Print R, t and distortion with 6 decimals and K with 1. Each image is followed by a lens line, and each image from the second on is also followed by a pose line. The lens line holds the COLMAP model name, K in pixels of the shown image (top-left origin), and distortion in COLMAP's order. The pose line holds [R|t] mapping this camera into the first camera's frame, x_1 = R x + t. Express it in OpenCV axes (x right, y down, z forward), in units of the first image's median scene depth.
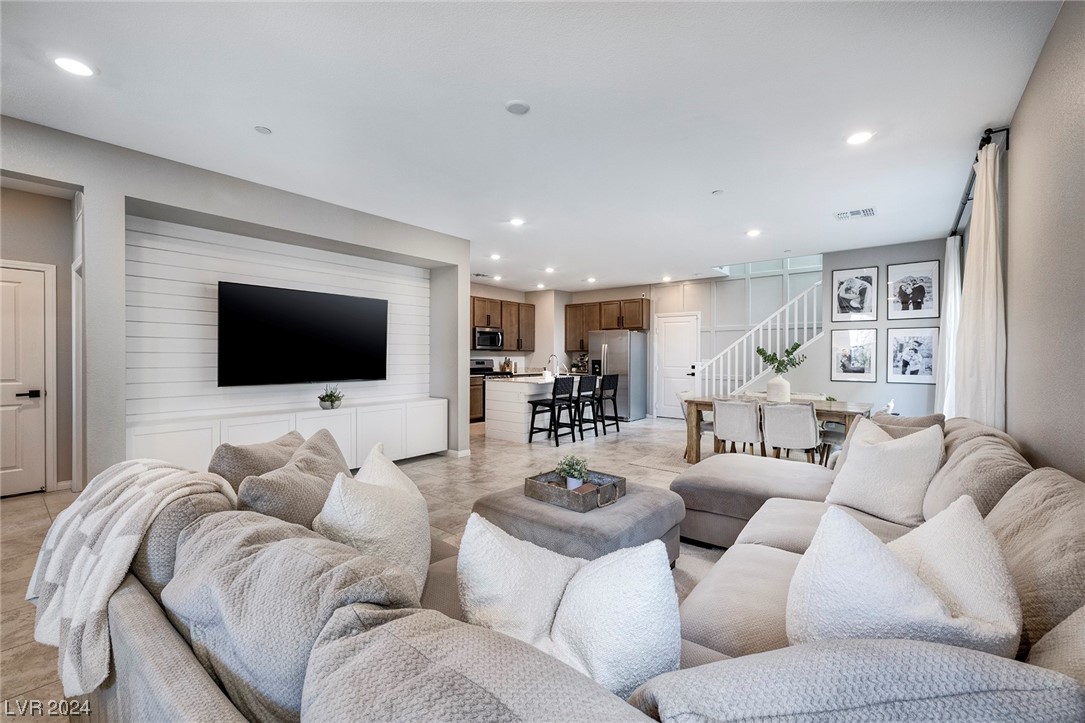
lens RADIAL K [[455.7, 0, 544.0], [0, 455.7, 359.5], [0, 0, 1]] dist [0.004928, -0.000126]
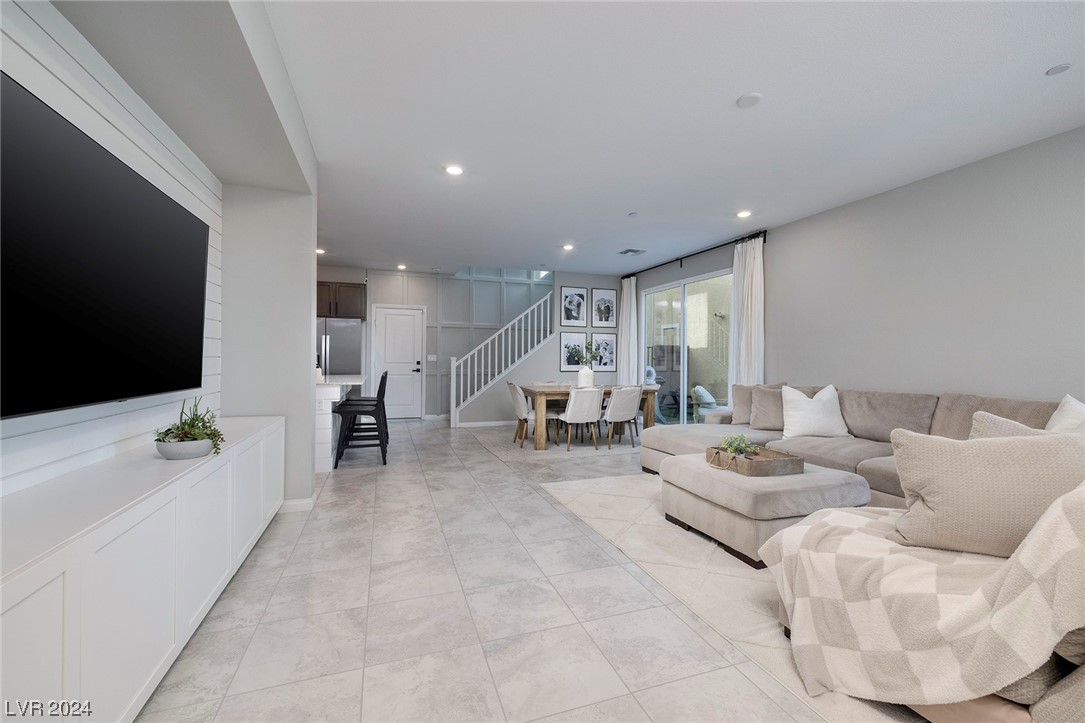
lens RADIAL K [[455.7, 0, 545.5], [0, 455.7, 361.0], [0, 0, 1]] dist [0.004928, -0.000126]
pose [[0.523539, -0.003204, 0.851995, -0.507296], [0.000107, 0.999993, 0.003695, 0.012489], [-0.852001, -0.001844, 0.523536, 0.374407]]
